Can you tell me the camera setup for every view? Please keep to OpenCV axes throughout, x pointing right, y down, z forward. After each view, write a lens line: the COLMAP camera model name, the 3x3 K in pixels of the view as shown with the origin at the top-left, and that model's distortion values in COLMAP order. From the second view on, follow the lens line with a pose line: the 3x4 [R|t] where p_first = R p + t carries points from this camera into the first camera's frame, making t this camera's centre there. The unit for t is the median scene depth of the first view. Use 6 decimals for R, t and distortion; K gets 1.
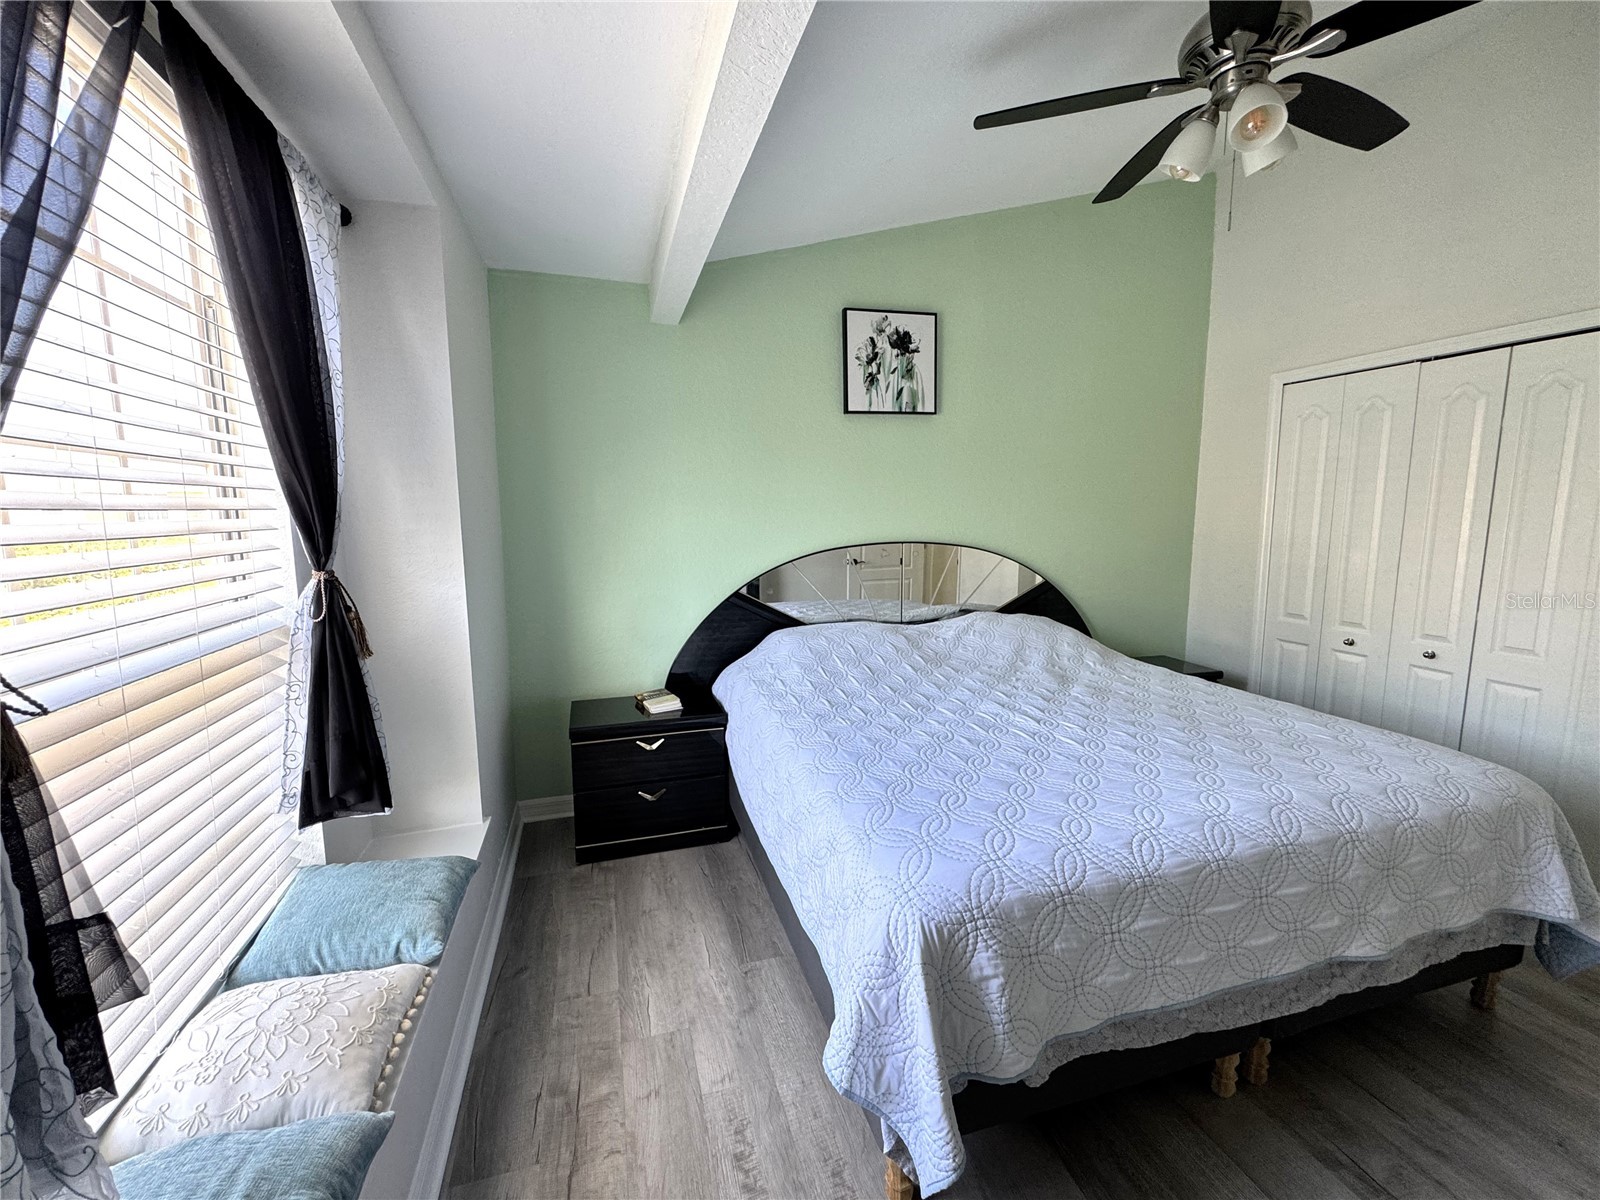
lens RADIAL K [[644.2, 0, 800.8], [0, 644.2, 596.3], [0, 0, 1]] dist [-0.001528, 0.000442]
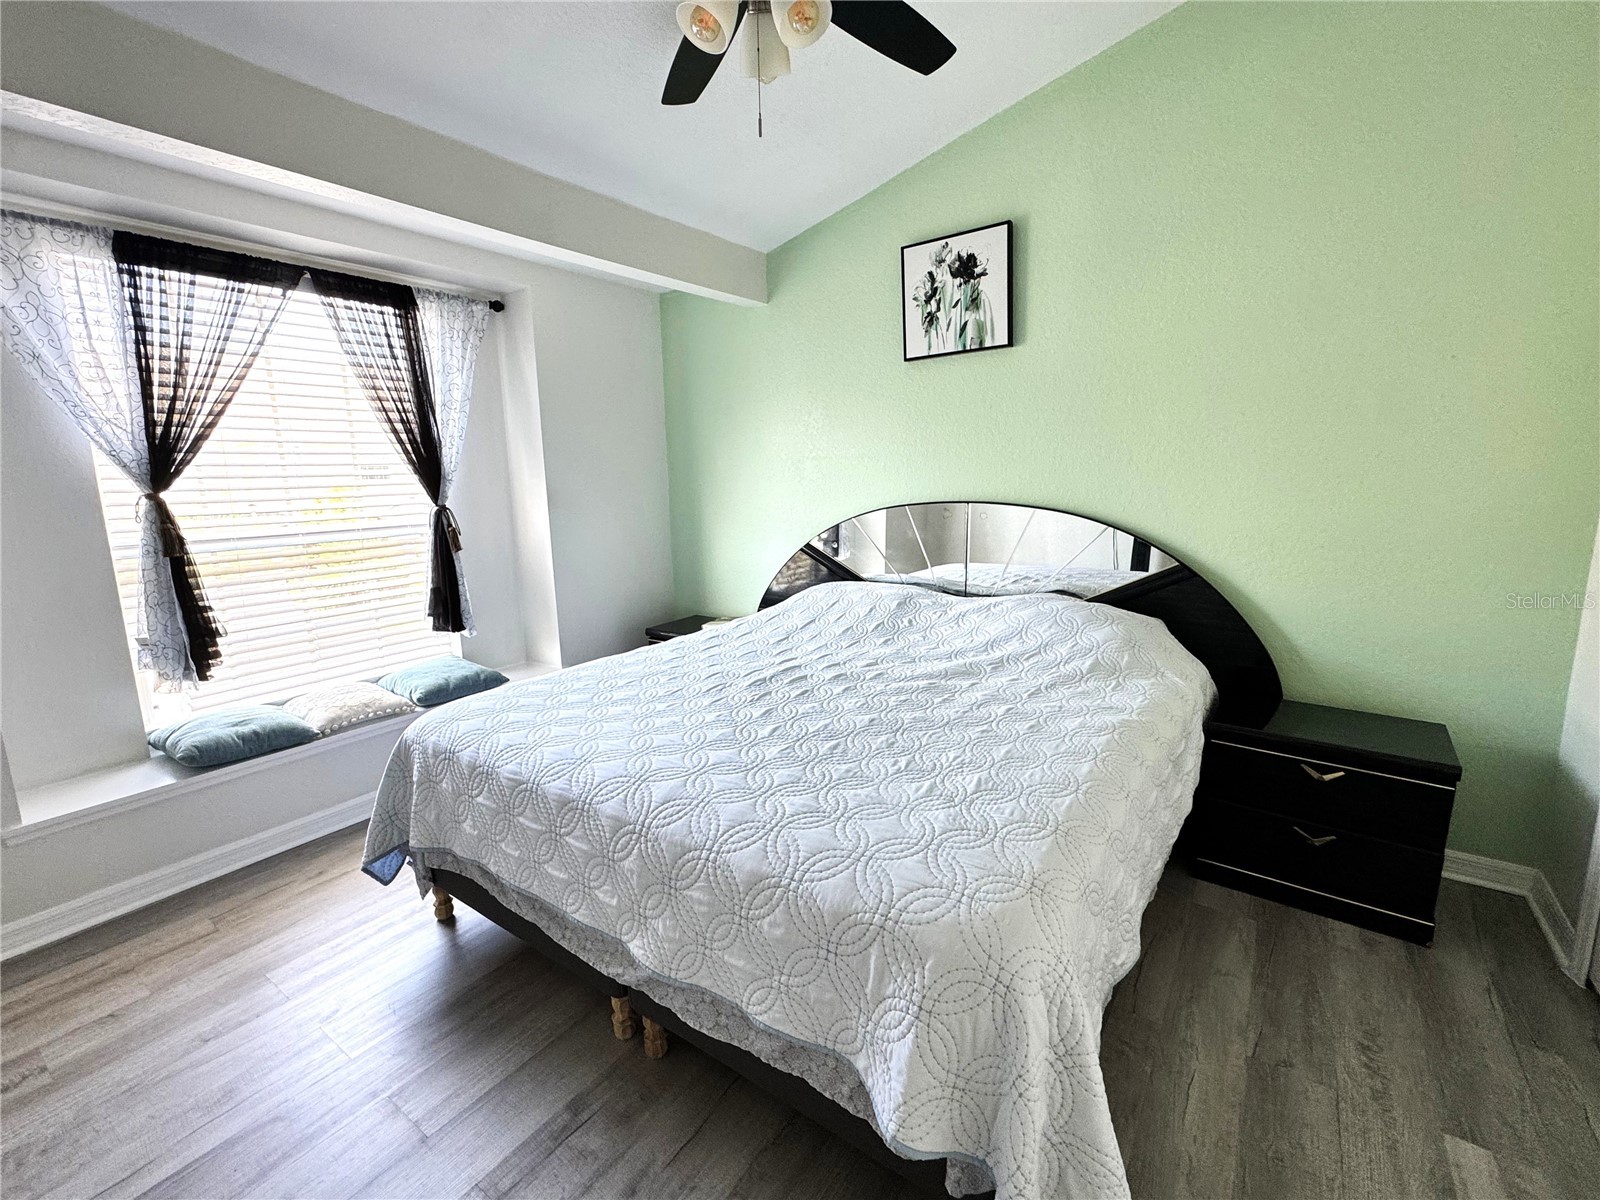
lens RADIAL K [[683.7, 0, 800.0], [0, 683.7, 600.0], [0, 0, 1]] dist [-0.021880, 0.000009]
pose [[0.630560, 0.133904, -0.764503, 0.770480], [-0.087560, 0.990990, 0.101355, -0.029091], [0.771186, 0.003029, 0.636603, 0.256443]]
